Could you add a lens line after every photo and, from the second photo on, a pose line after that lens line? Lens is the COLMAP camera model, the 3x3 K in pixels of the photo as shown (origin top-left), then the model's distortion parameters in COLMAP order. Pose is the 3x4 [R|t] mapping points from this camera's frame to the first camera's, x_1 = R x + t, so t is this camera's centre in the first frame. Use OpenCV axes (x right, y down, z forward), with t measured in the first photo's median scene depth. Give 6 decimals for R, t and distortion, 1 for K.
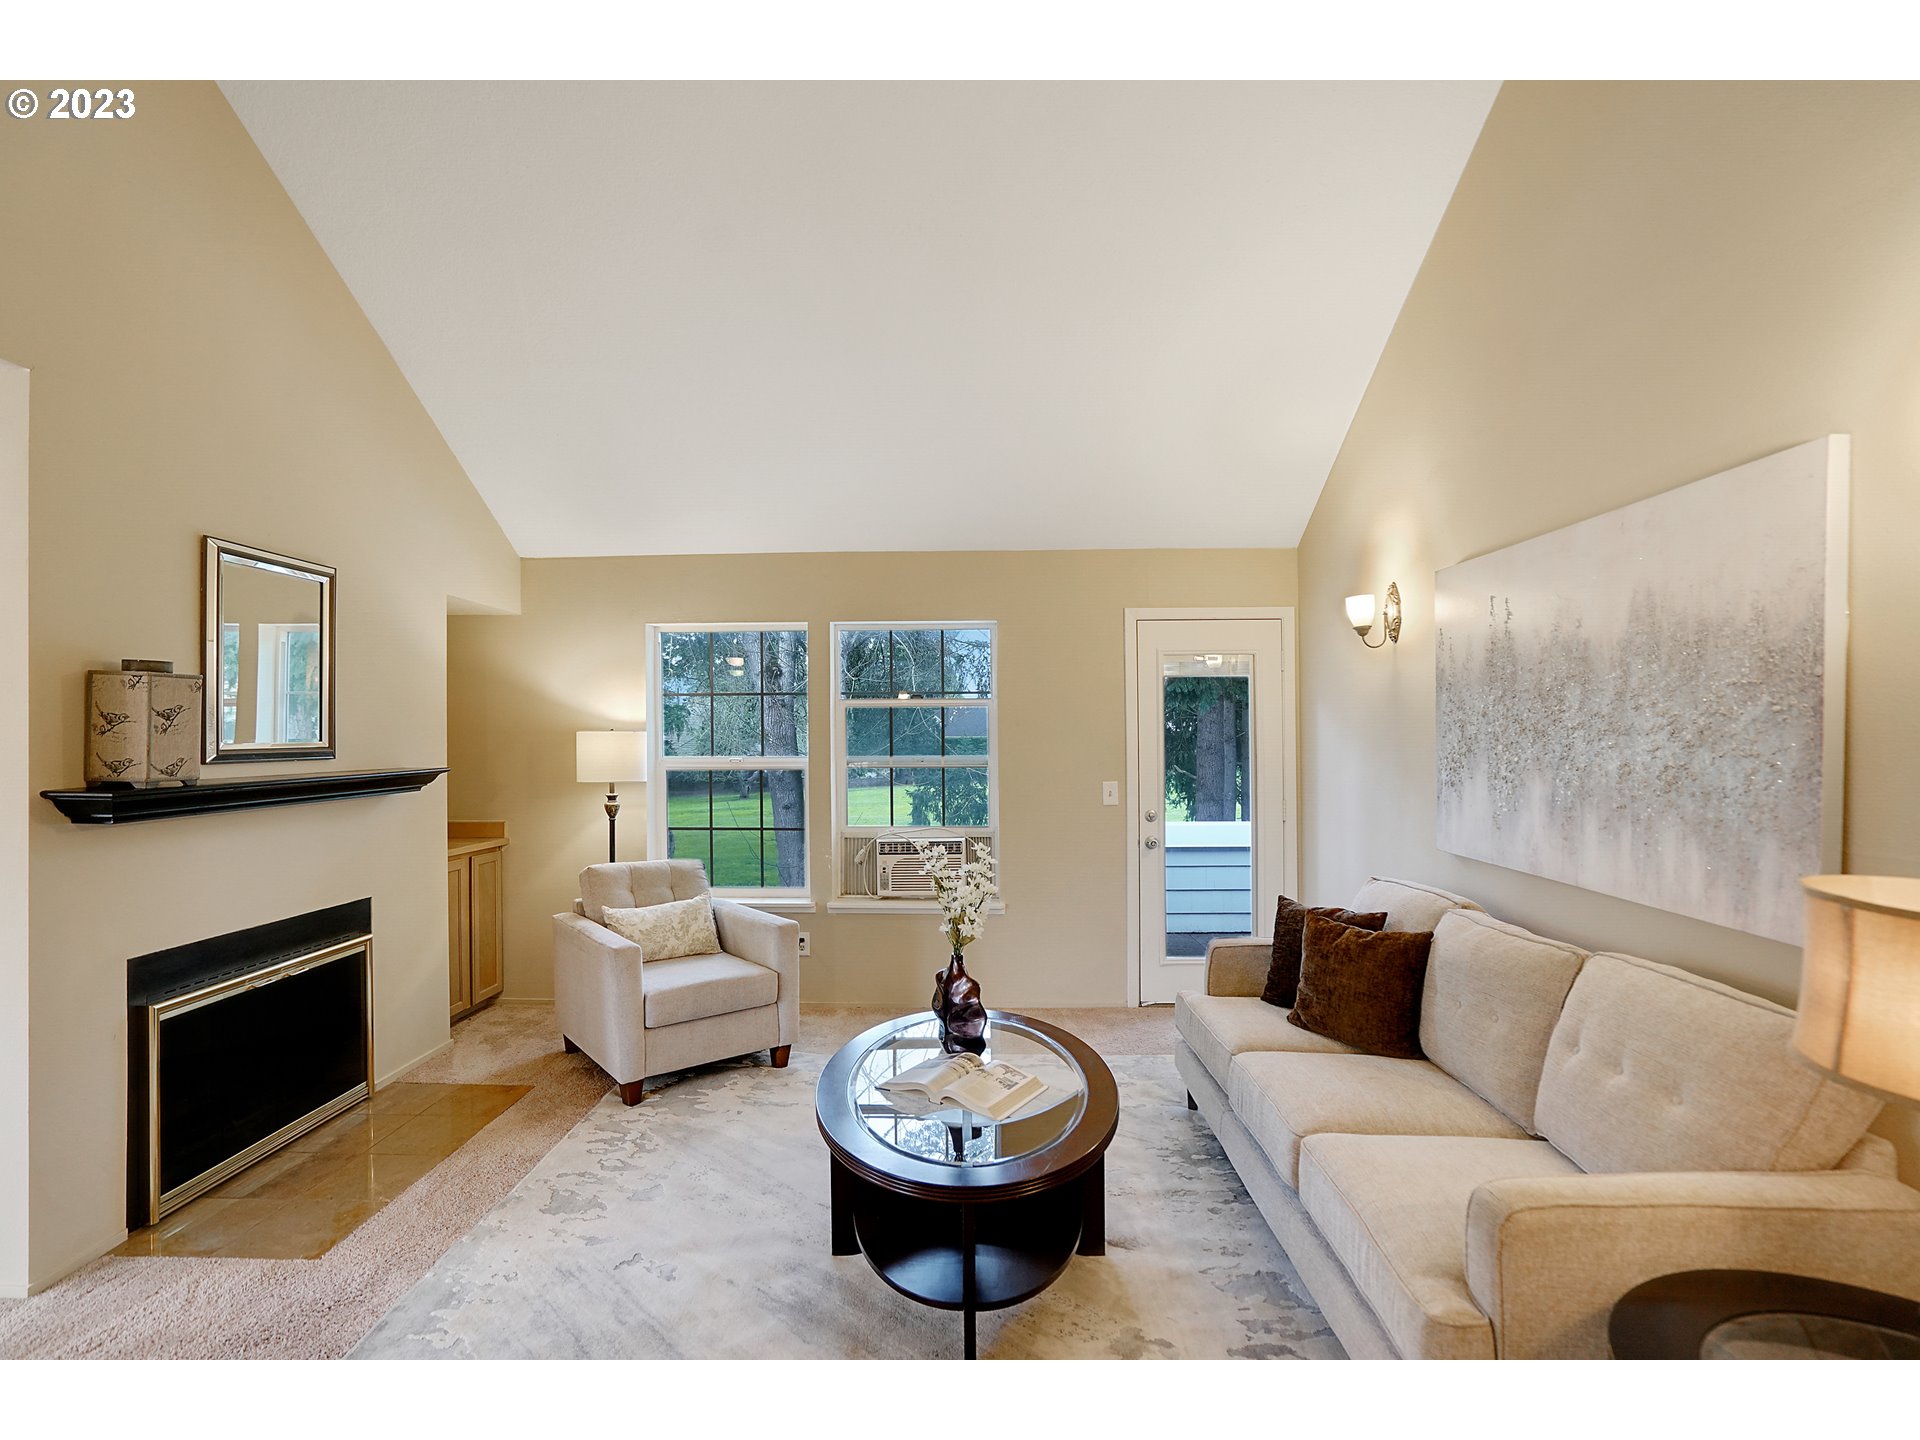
lens RADIAL K [[904.9, 0, 949.2], [0, 904.9, 731.6], [0, 0, 1]] dist [-0.054344, 0.026327]
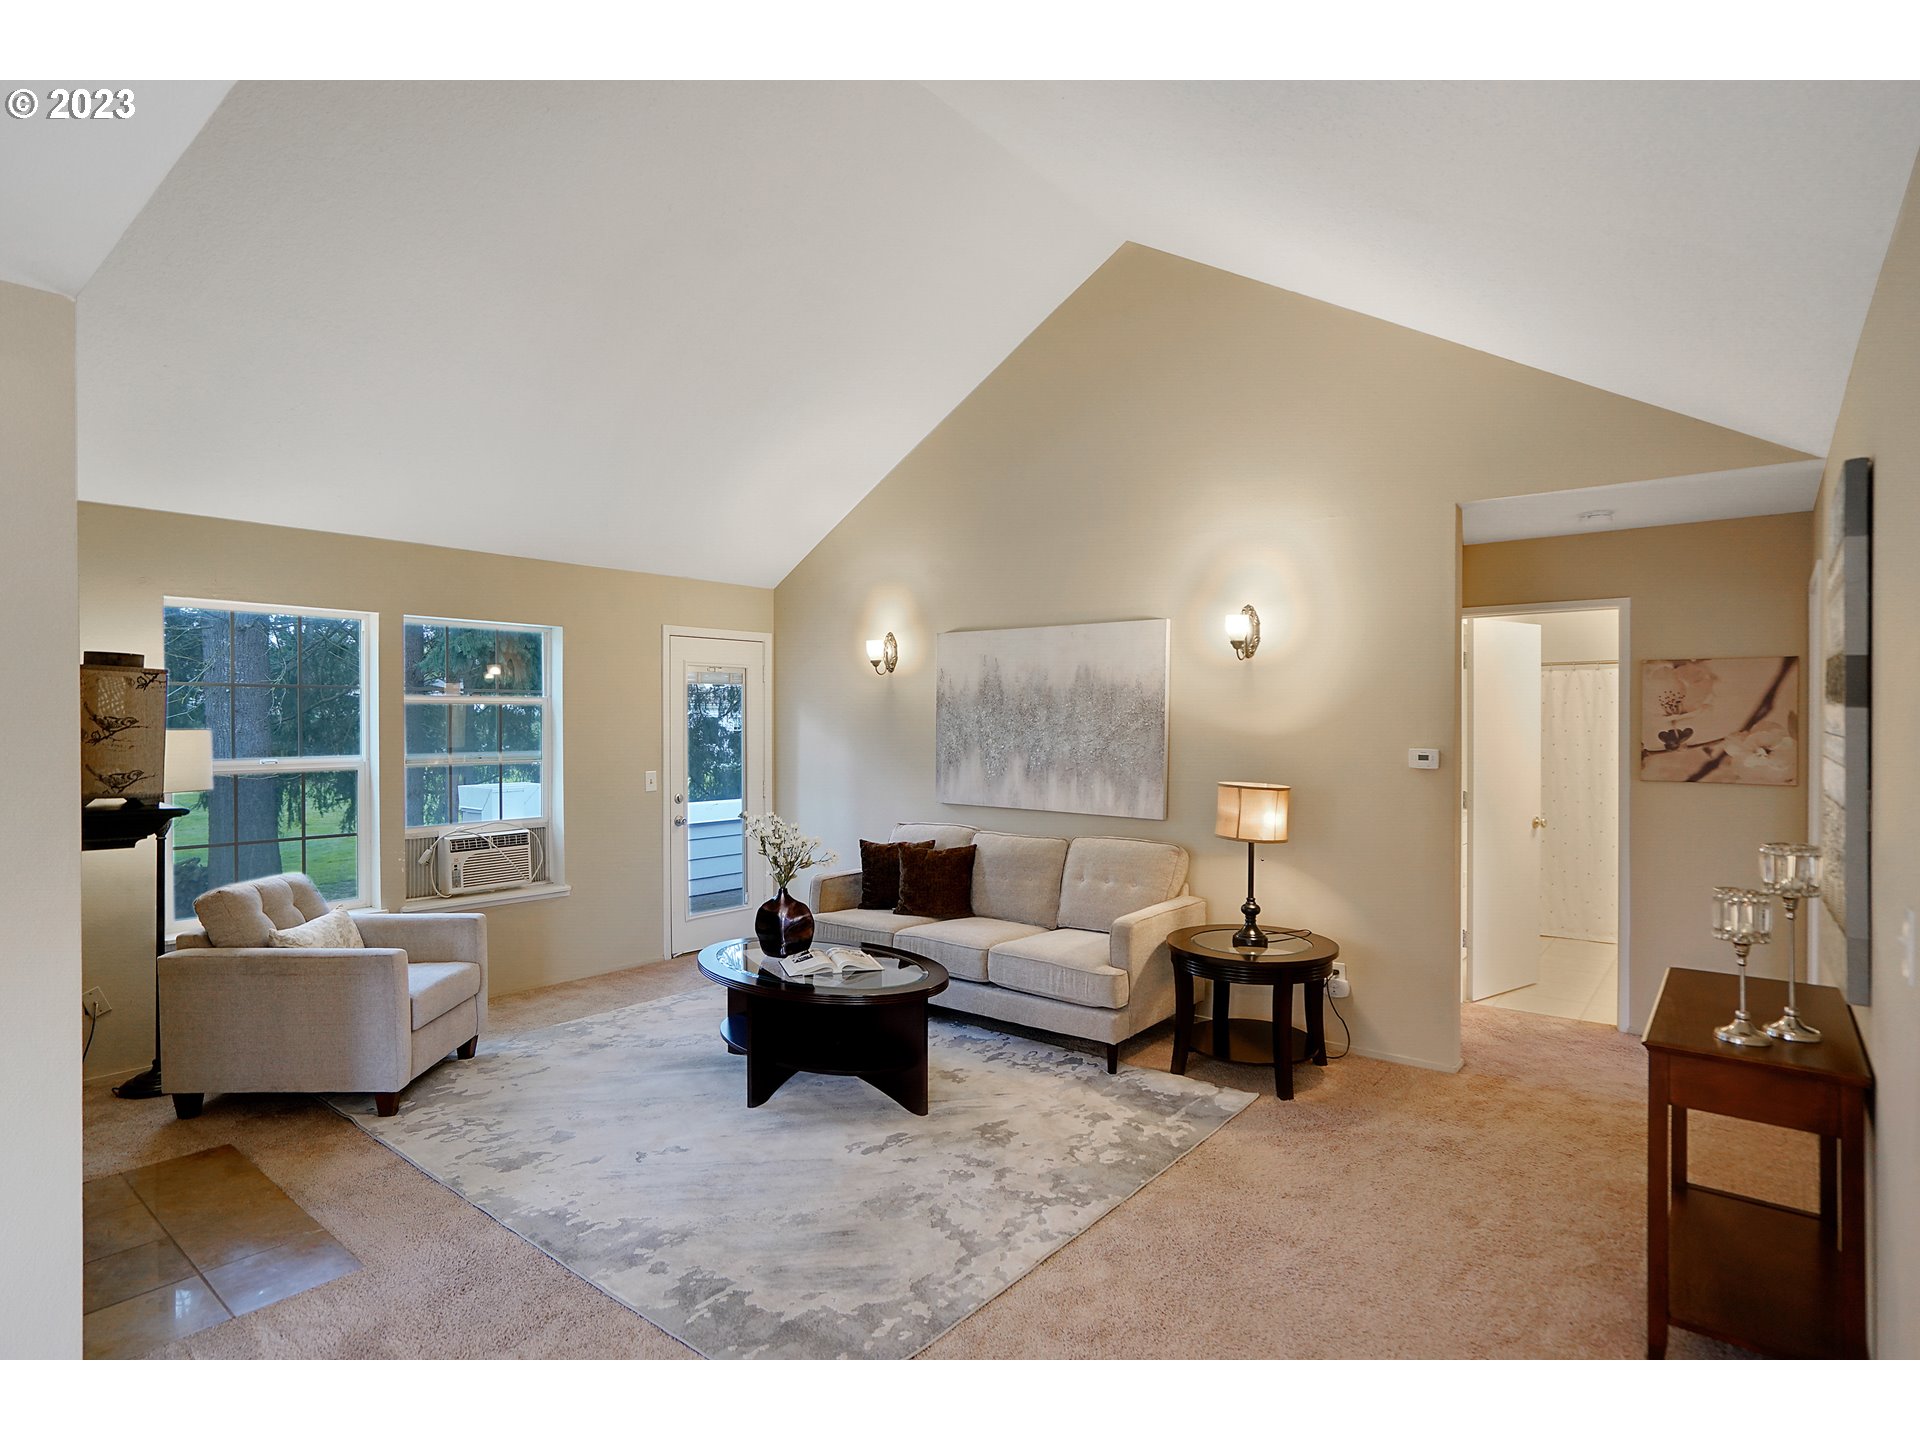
lens RADIAL K [[1010.6, 0, 955.3], [0, 1010.6, 729.5], [0, 0, 1]] dist [-0.019930, 0.000929]
pose [[0.606608, -0.001392, 0.795000, -0.895881], [-0.007049, 0.999950, 0.007130, -0.015653], [-0.794970, -0.009929, 0.606568, -0.156306]]
